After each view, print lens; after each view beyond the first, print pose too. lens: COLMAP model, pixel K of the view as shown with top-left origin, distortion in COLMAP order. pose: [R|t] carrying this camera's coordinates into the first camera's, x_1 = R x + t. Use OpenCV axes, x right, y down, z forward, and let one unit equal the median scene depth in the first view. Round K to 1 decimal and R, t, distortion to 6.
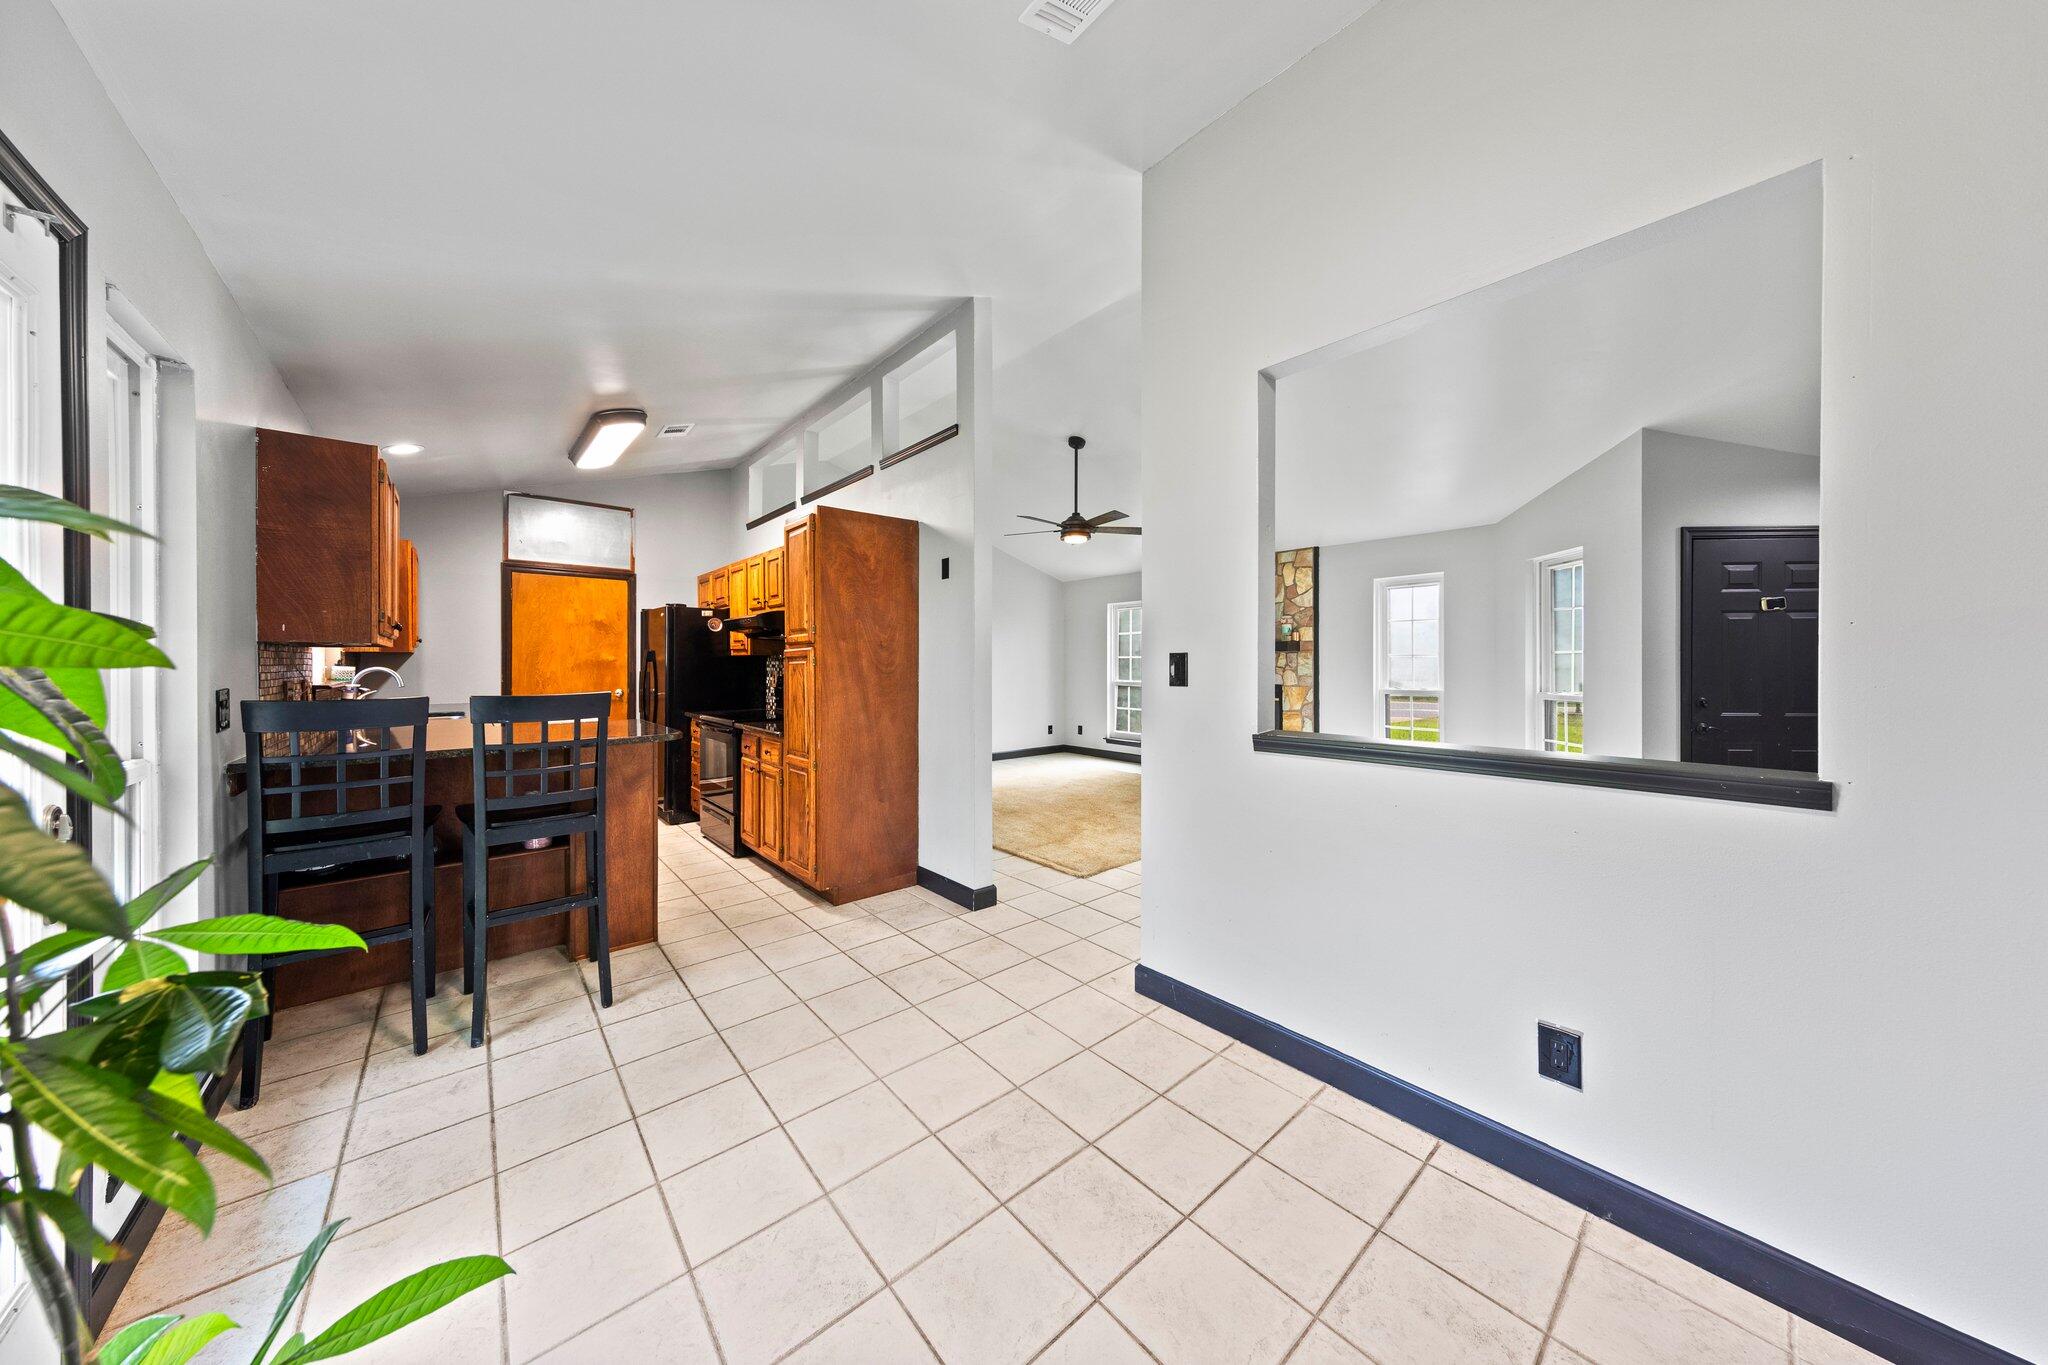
lens RADIAL K [[647.4, 0, 1025.8], [0, 647.4, 663.7], [0, 0, 1]] dist [0.003017, -0.000219]
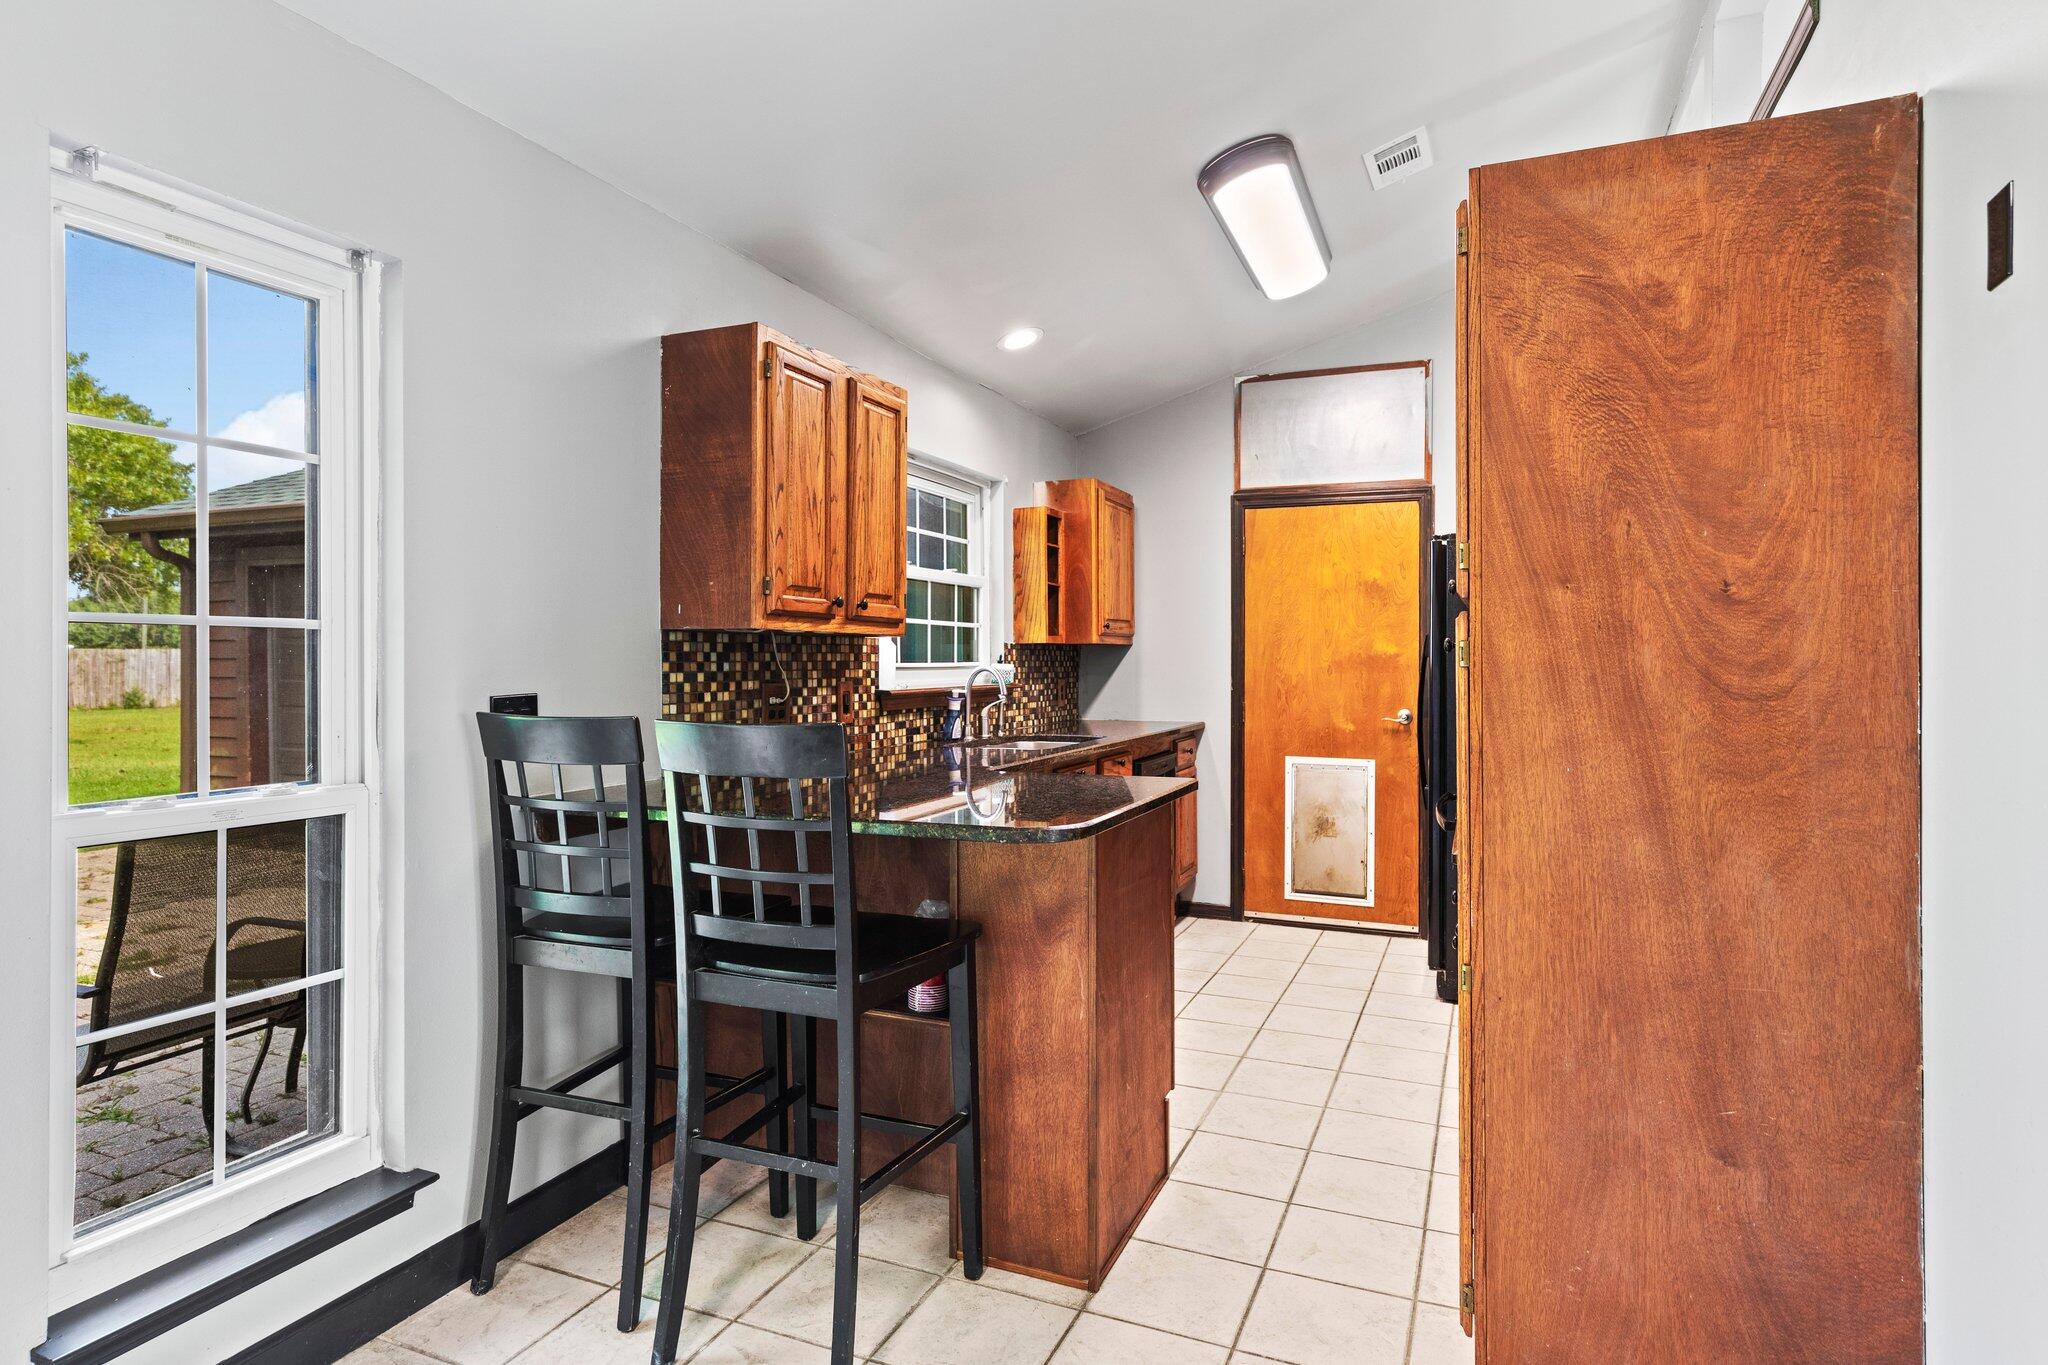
lens RADIAL K [[1091.5, 0, 1065.4], [0, 1091.5, 659.0], [0, 0, 1]] dist [0.004613, 0.000594]
pose [[0.440658, -0.000016, -0.897675, 0.039975], [-0.001057, 0.999999, -0.000536, -0.000421], [0.897674, 0.001186, 0.440658, 0.301650]]
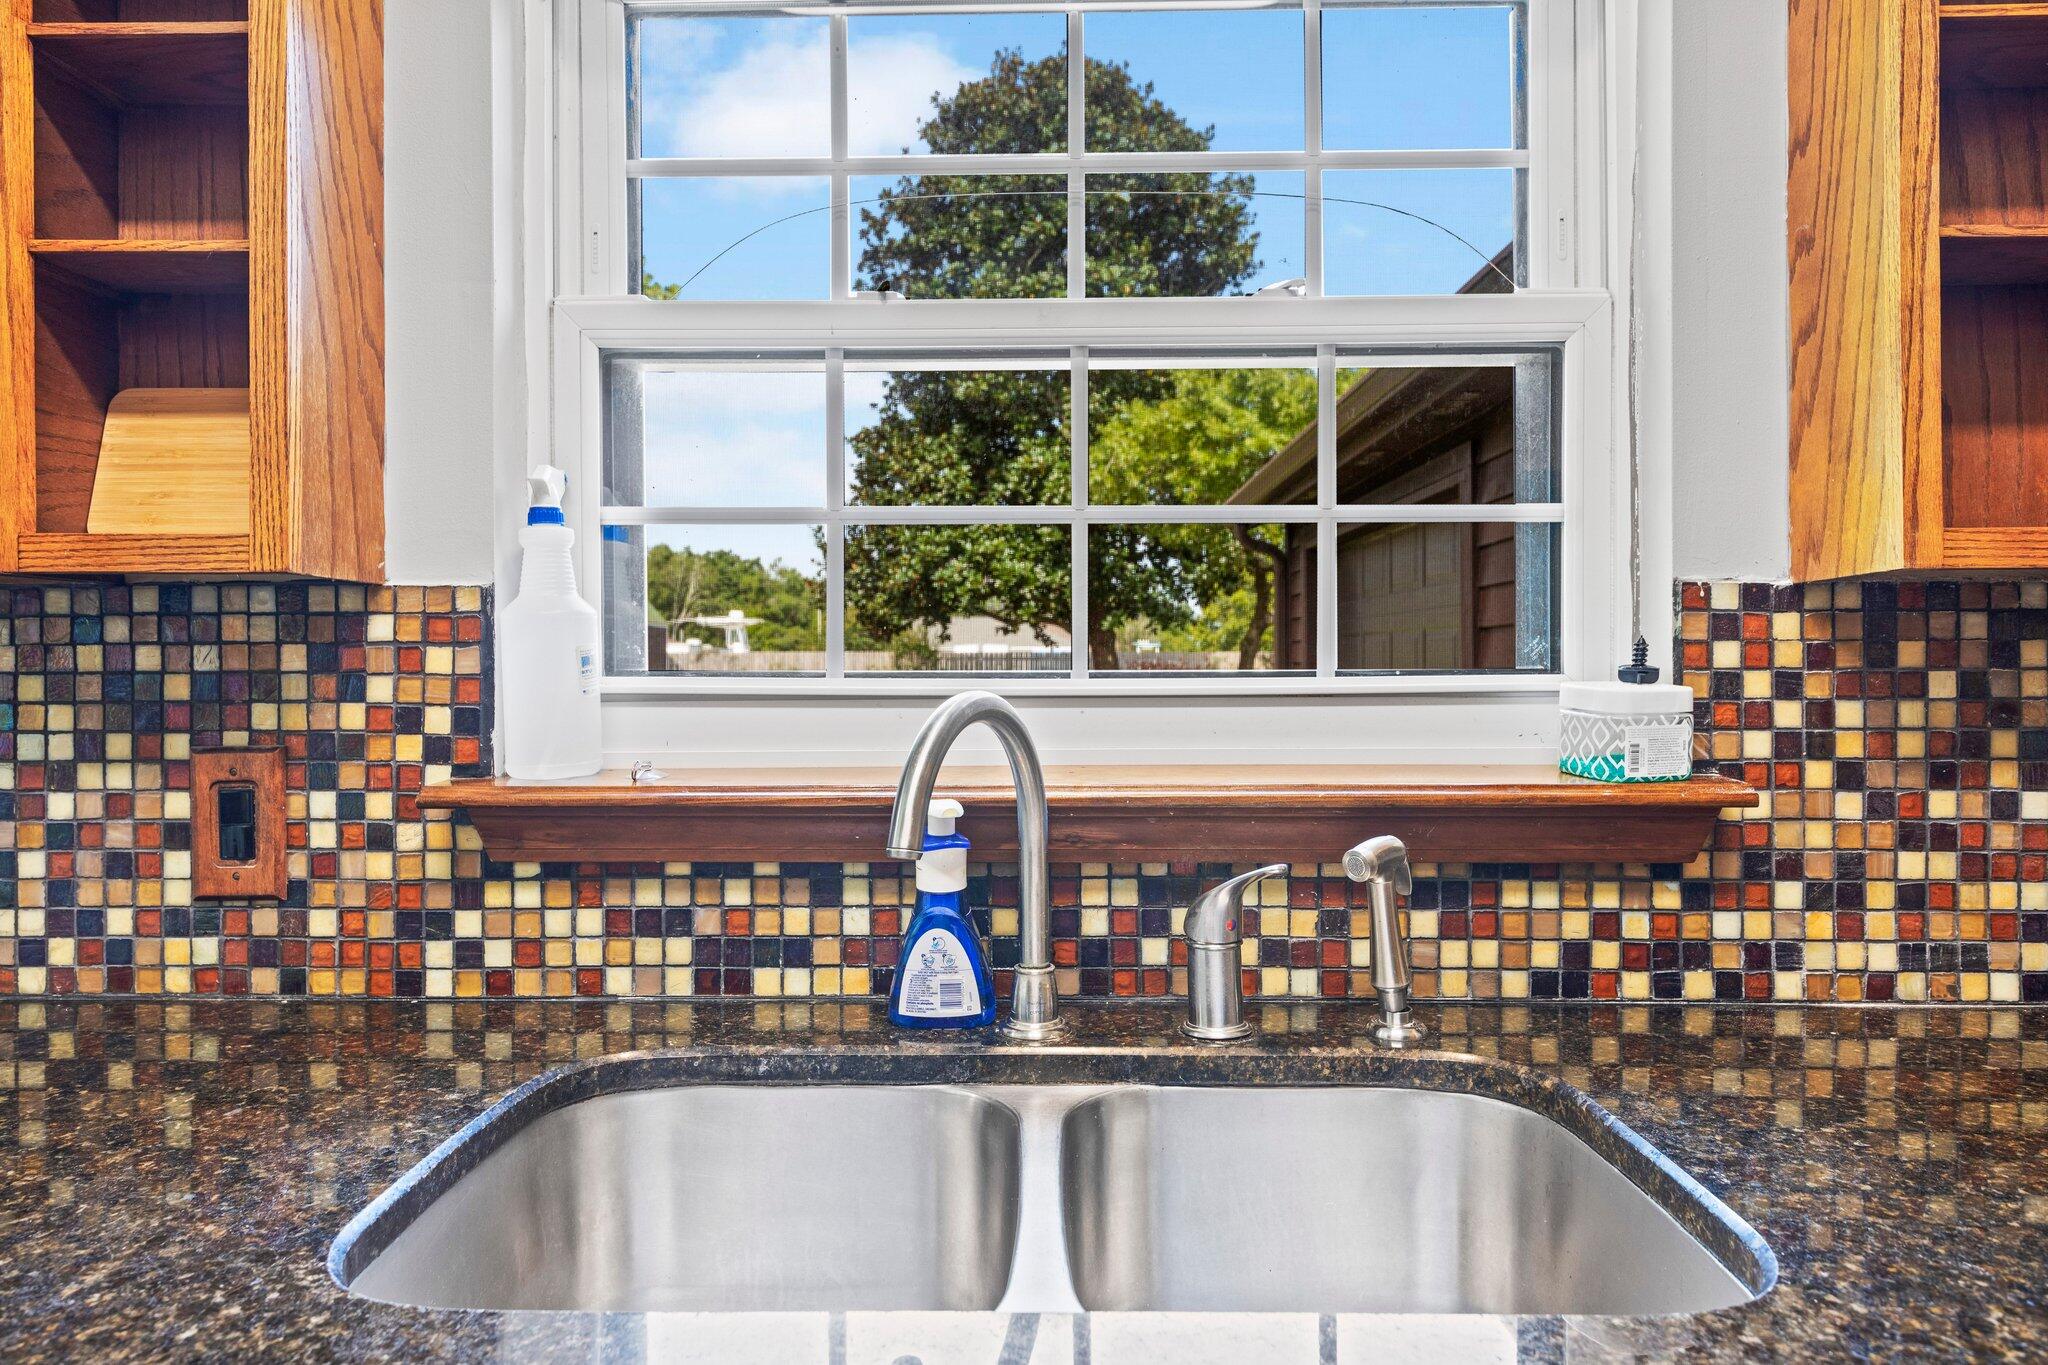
lens RADIAL K [[1320.8, 0, 1015.5], [0, 1320.8, 680.9], [0, 0, 1]] dist [0.025464, 0.000089]
pose [[-0.685782, 0.009688, -0.727743, -0.459352], [0.002378, 0.999936, 0.011071, -0.000089], [0.727804, 0.005862, -0.685761, 0.665190]]
